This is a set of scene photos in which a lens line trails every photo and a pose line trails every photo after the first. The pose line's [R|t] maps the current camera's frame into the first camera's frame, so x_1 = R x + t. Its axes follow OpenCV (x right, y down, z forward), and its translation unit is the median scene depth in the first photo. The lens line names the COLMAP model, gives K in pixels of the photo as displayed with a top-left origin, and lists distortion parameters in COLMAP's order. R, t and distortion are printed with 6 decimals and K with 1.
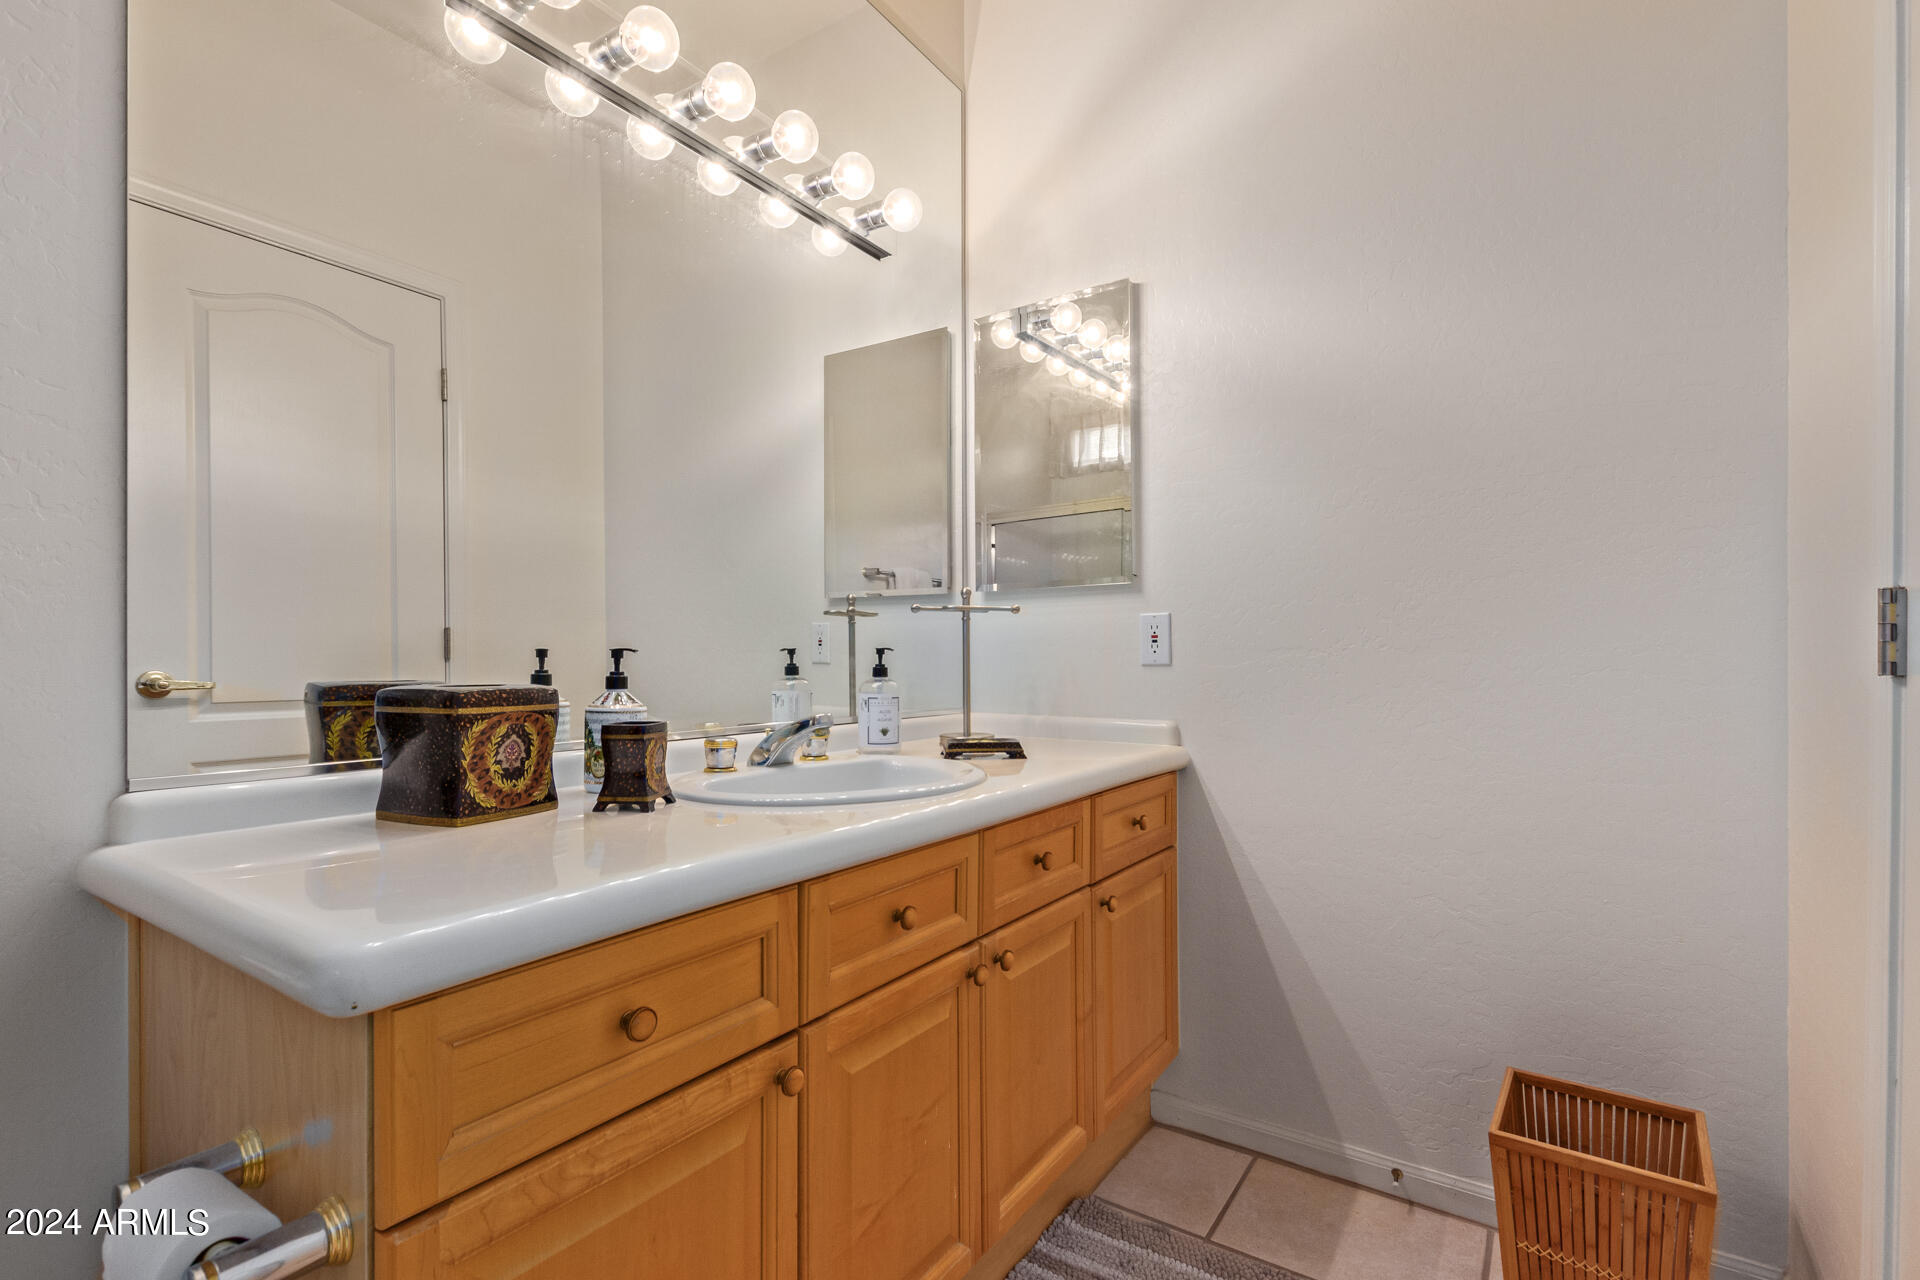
lens RADIAL K [[880.8, 0, 958.2], [0, 880.8, 647.4], [0, 0, 1]] dist [0.009802, -0.007035]
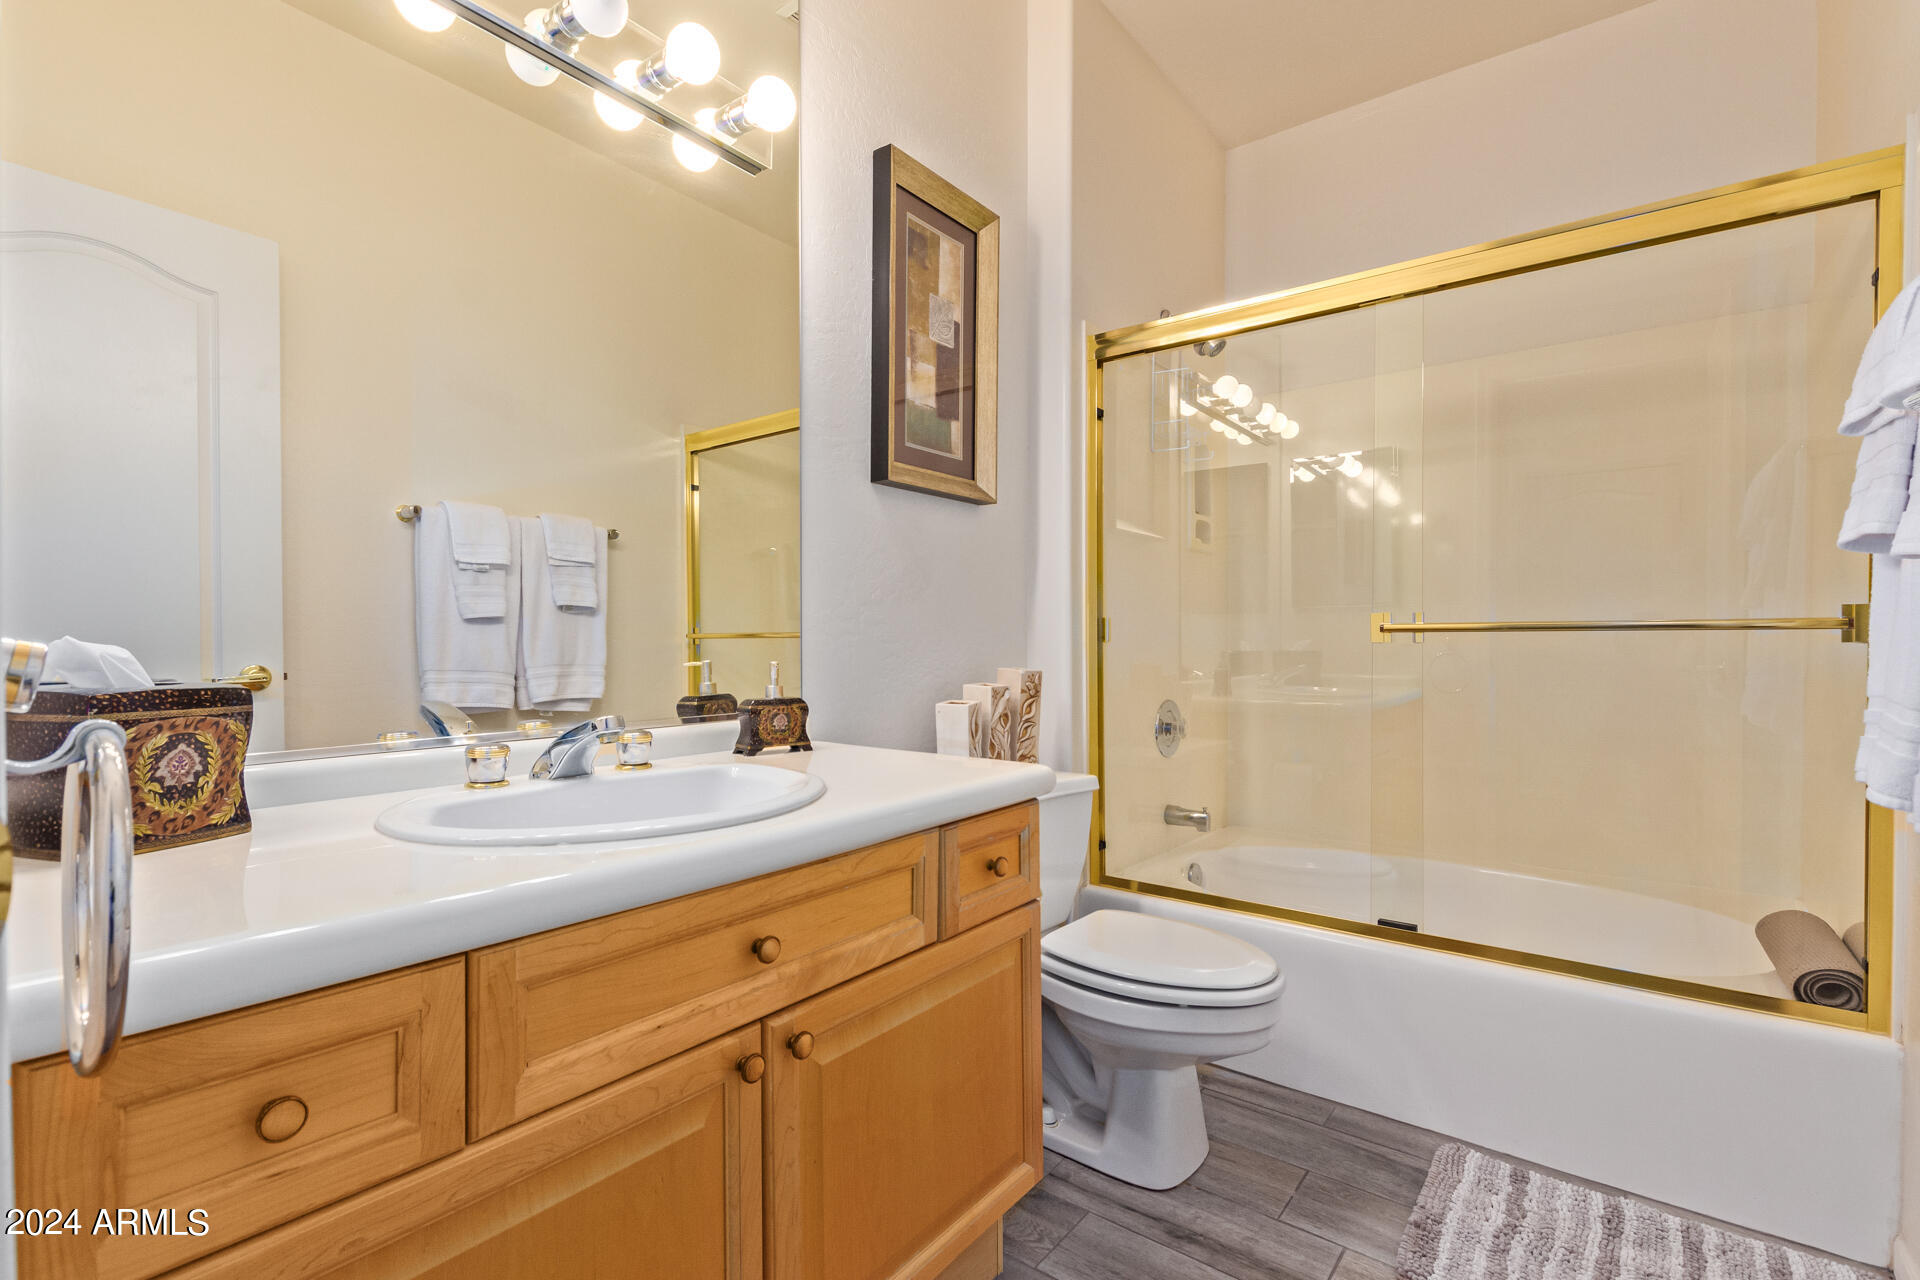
lens RADIAL K [[707.2, 0, 957.8], [0, 707.2, 676.0], [0, 0, 1]] dist [0.017475, -0.000147]
pose [[0.982854, 0.000007, -0.184387, 0.254429], [0.010511, 0.998372, 0.056067, 0.004172], [0.184087, -0.057044, 0.981253, 0.375446]]
